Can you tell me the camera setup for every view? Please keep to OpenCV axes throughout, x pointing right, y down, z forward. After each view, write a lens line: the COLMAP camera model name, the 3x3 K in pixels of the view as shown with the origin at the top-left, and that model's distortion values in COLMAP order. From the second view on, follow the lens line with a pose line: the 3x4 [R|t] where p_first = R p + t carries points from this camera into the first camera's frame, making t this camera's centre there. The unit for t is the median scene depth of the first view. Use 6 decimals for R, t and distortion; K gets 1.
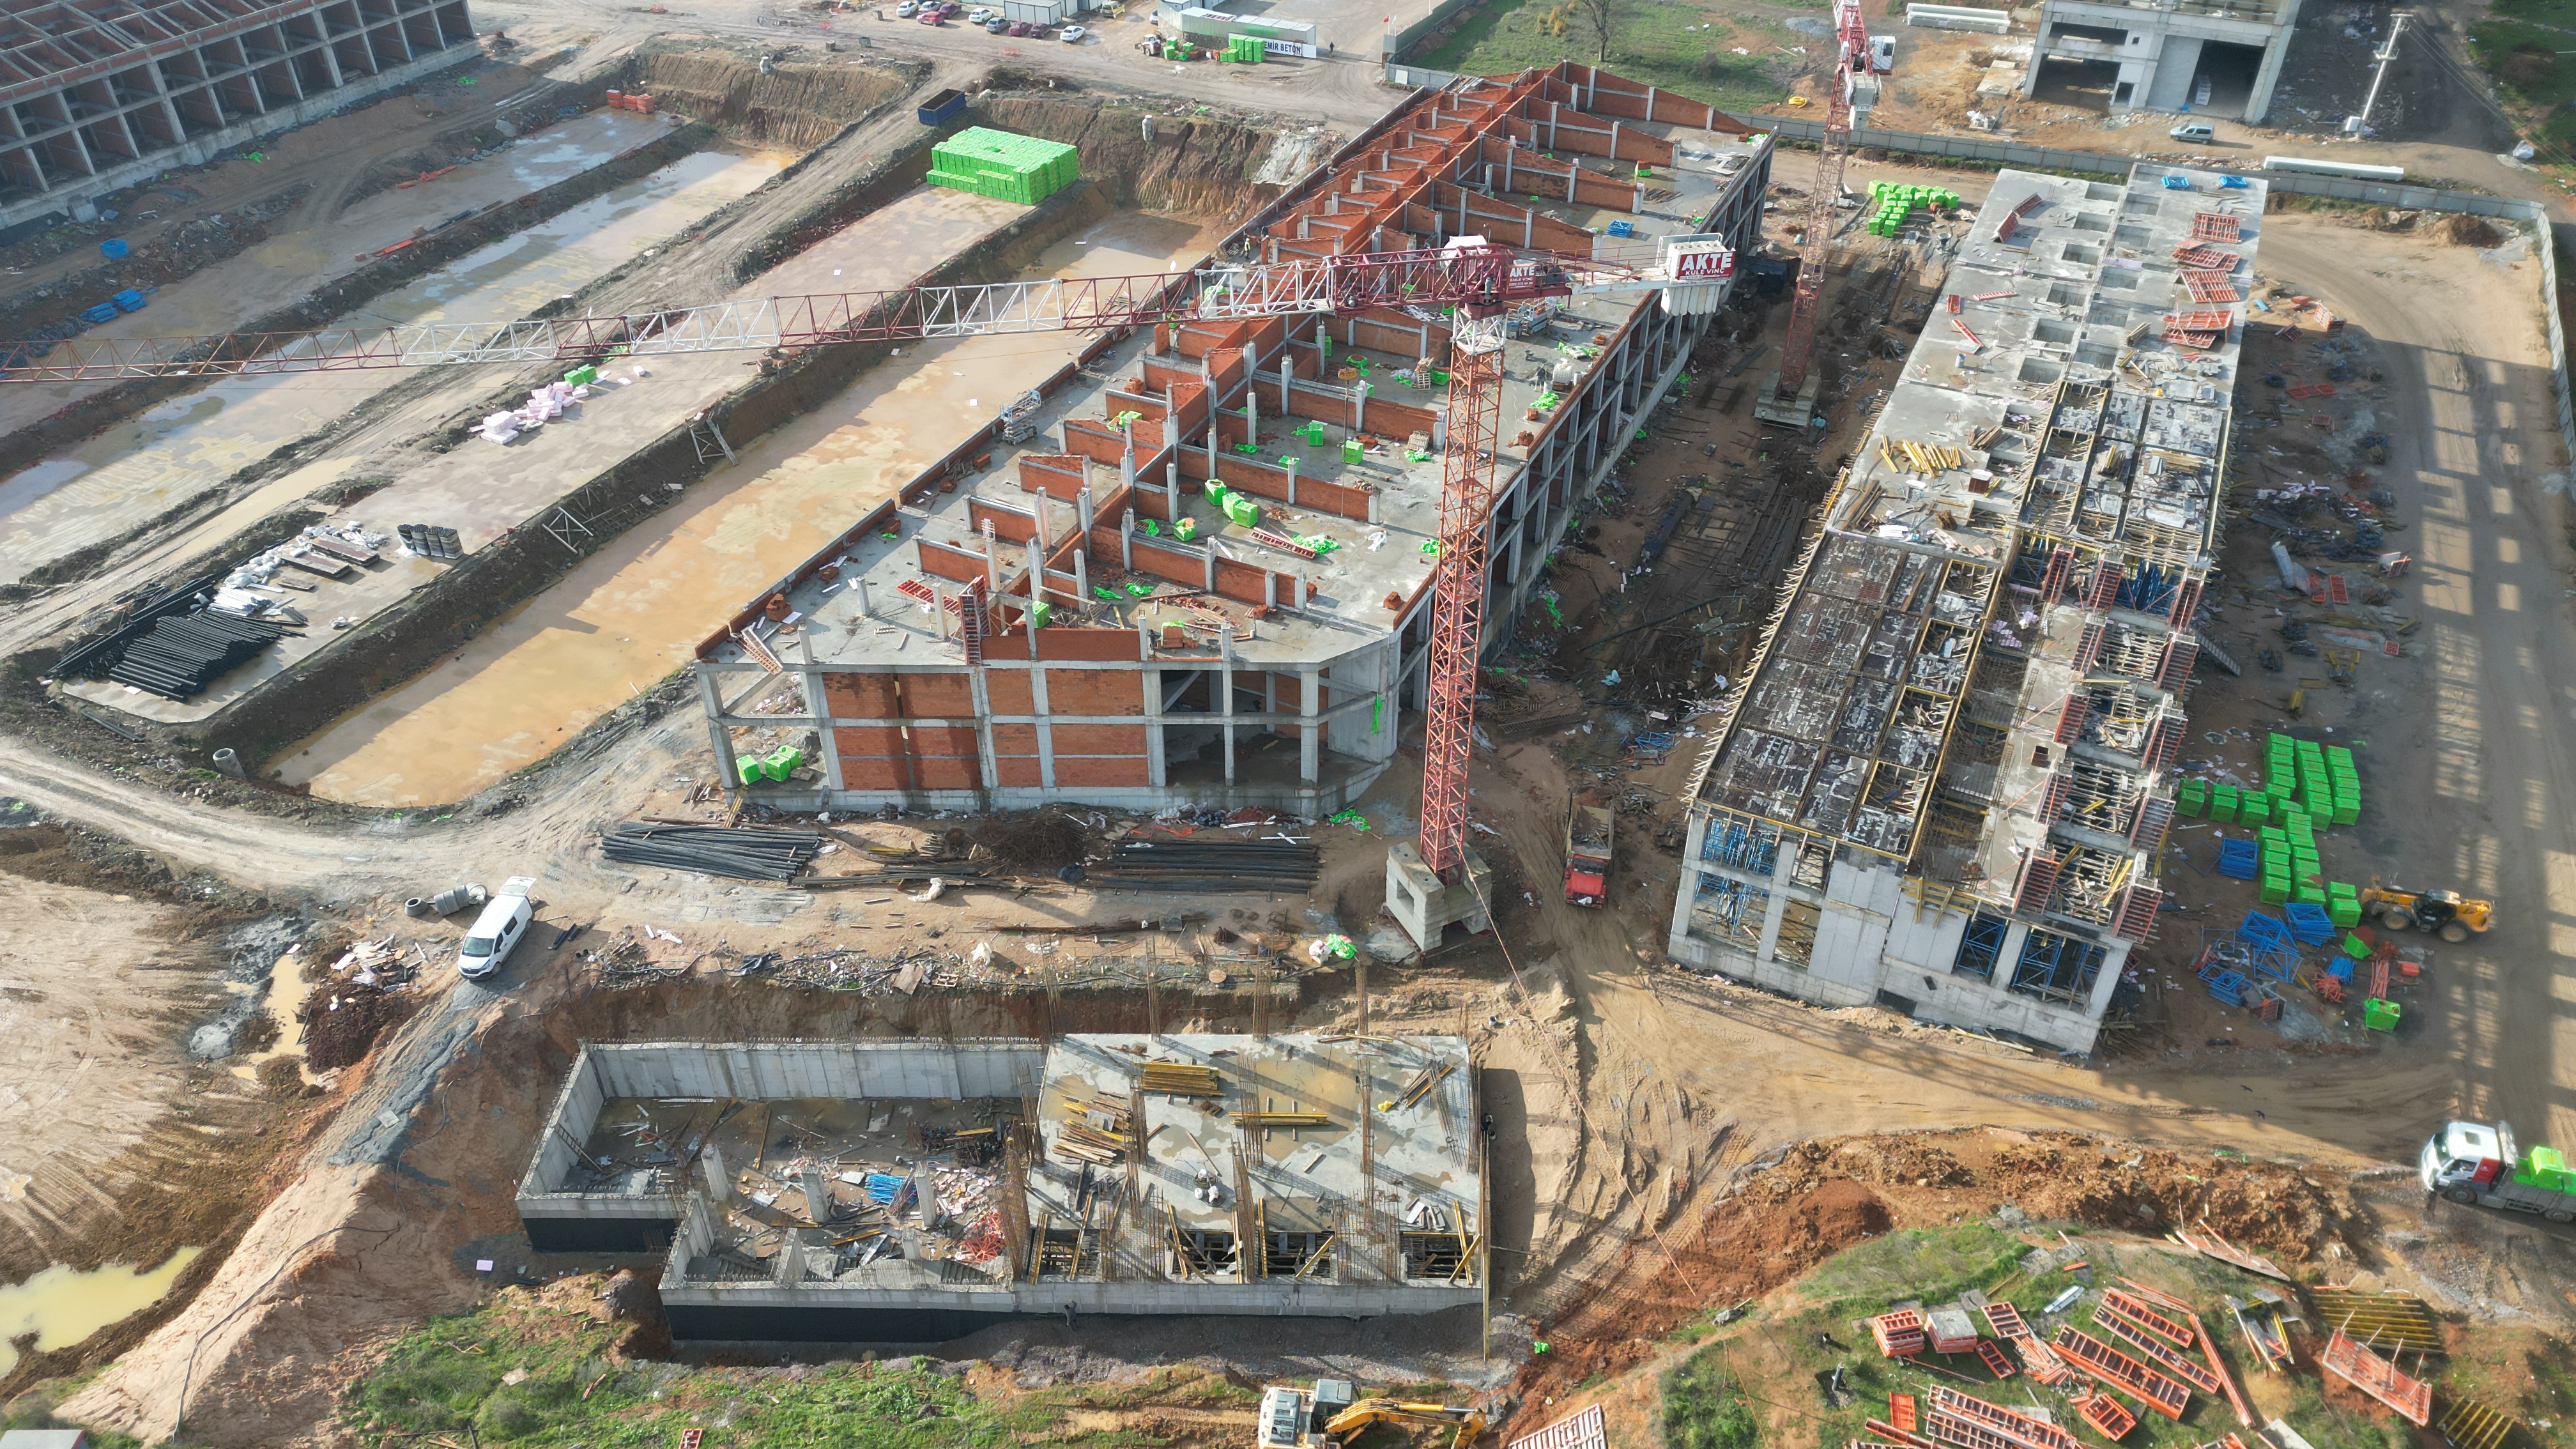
lens RADIAL K [[1786.7, 0, 1285.8], [0, 1786.7, 717.1], [0, 0, 1]] dist [0.086131, -0.084915]
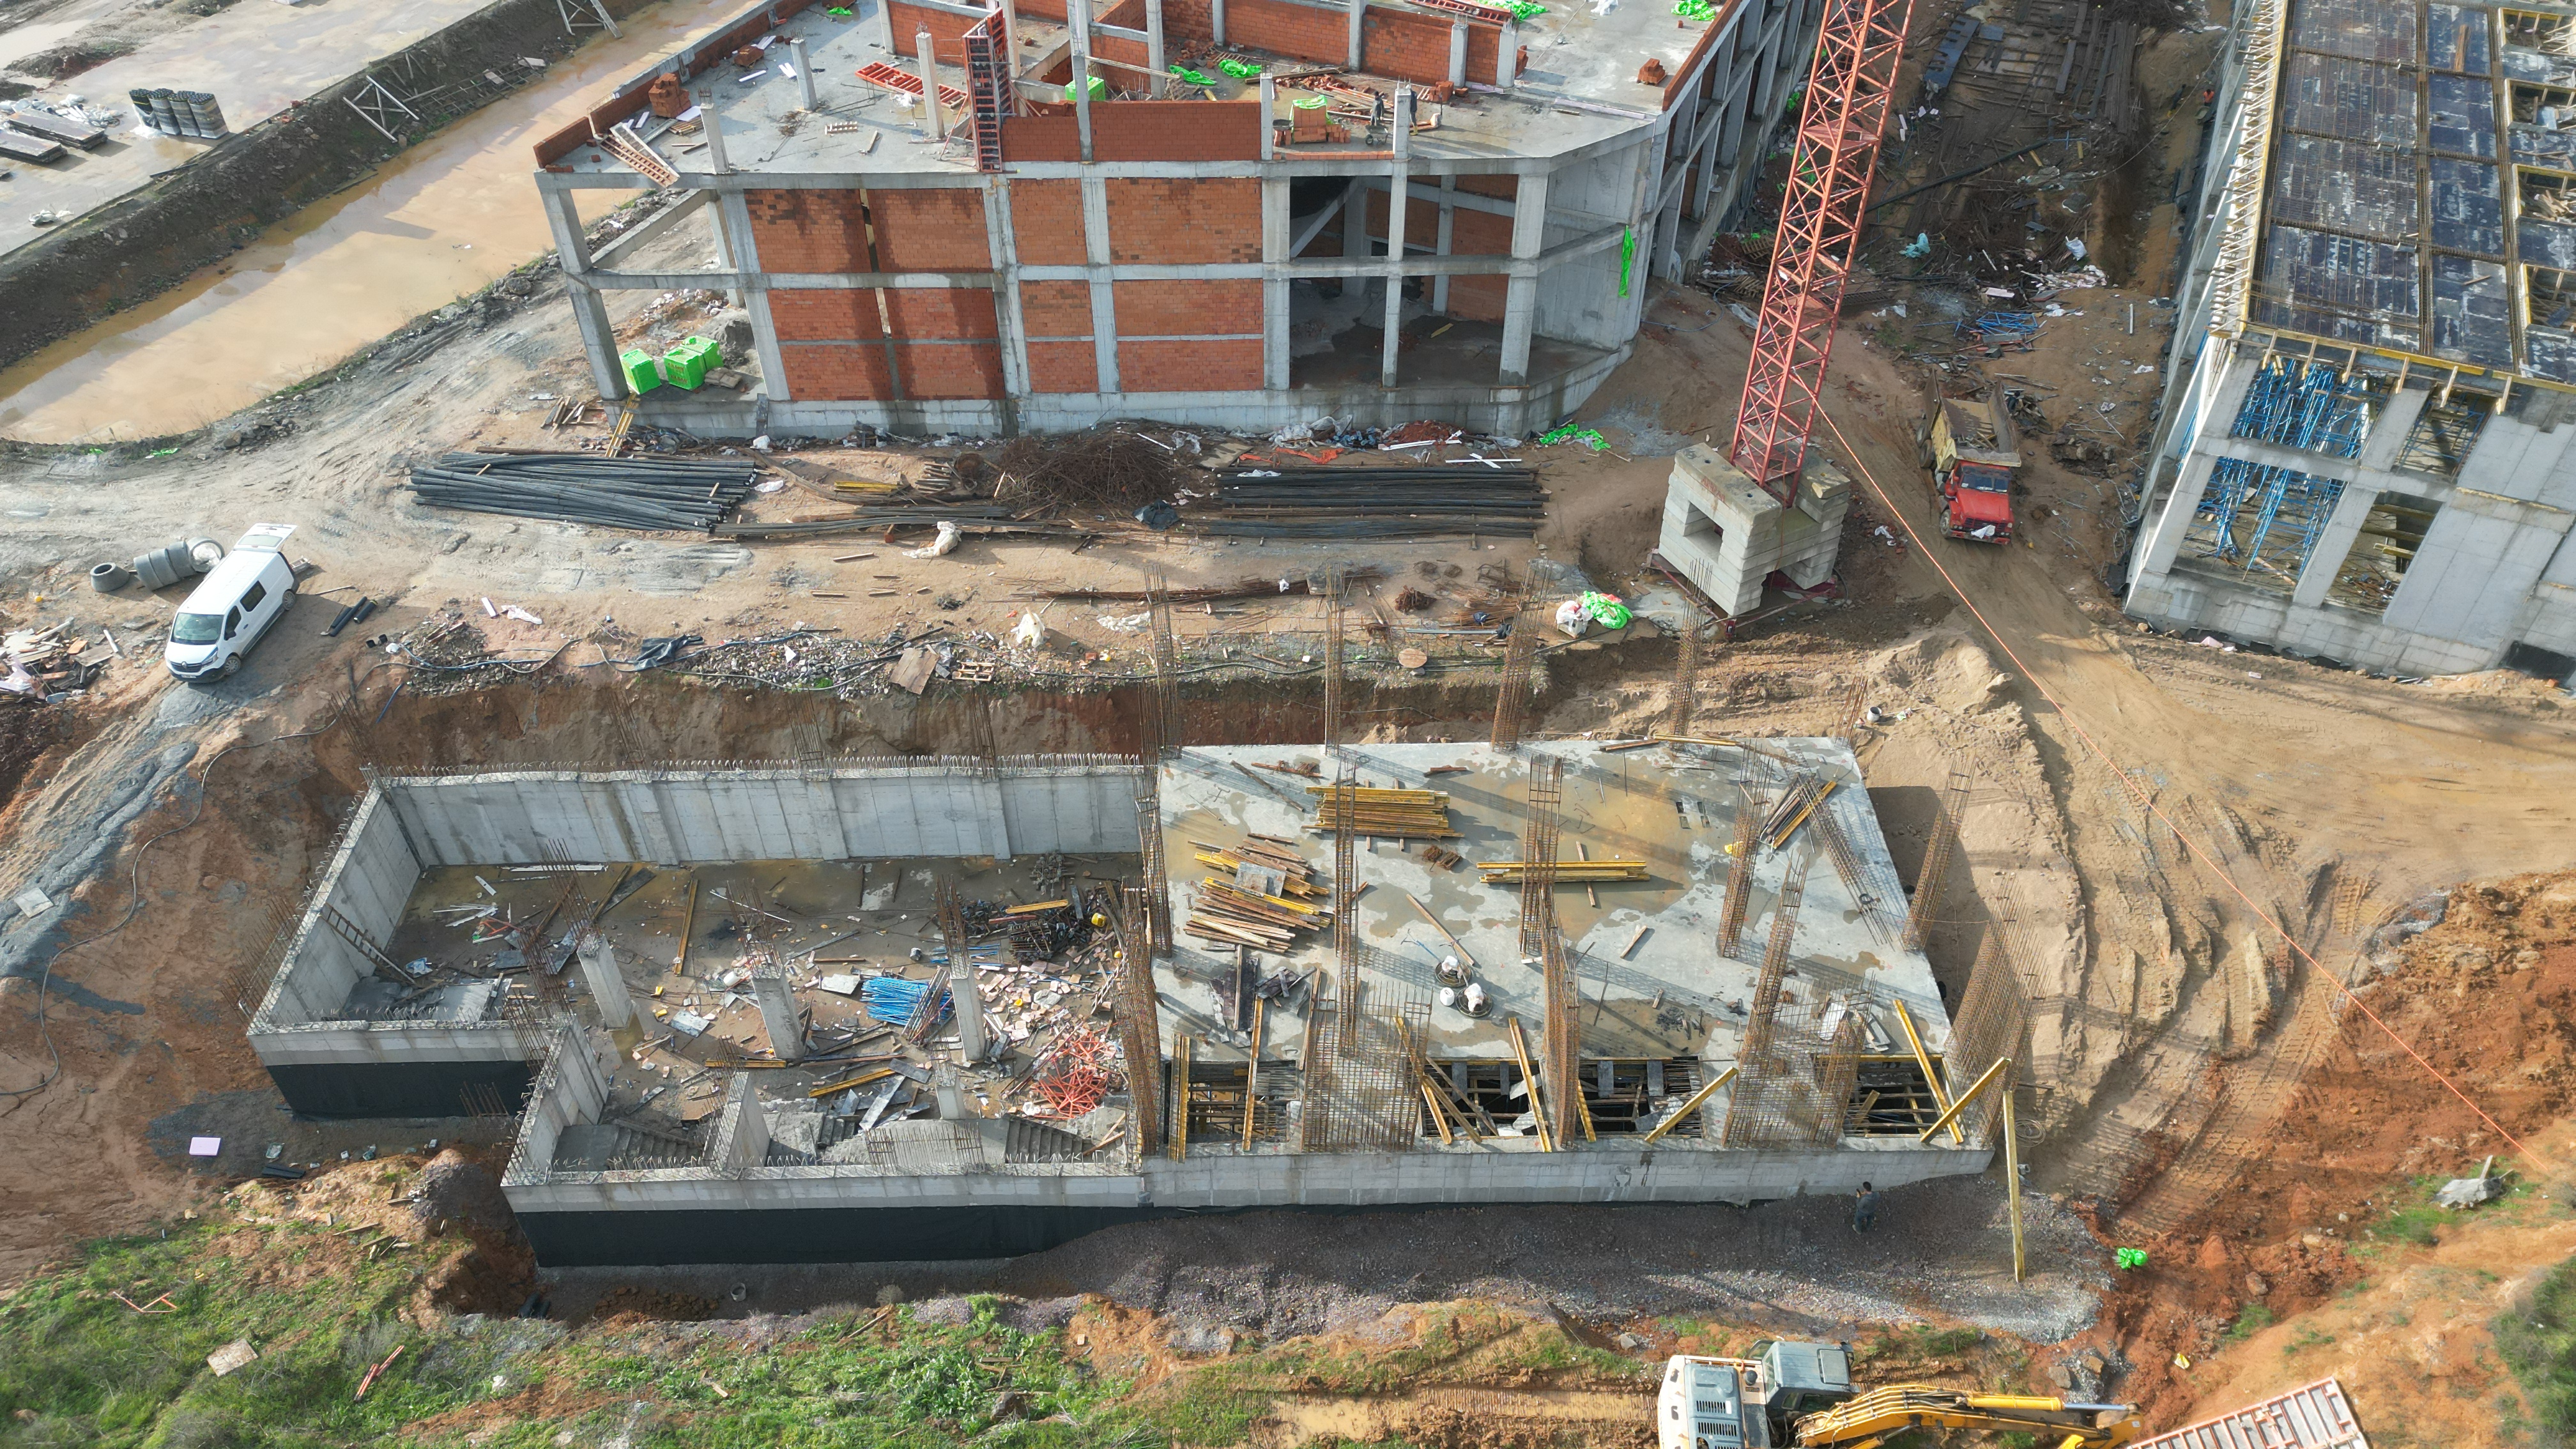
lens RADIAL K [[1786.7, 0, 1283.7], [0, 1786.7, 723.5], [0, 0, 1]] dist [0.086131, -0.084915]
pose [[0.999482, -0.021751, 0.023705, -0.086795], [0.019090, 0.994052, 0.107223, 0.089128], [-0.025896, -0.106715, 0.993952, 0.339709]]
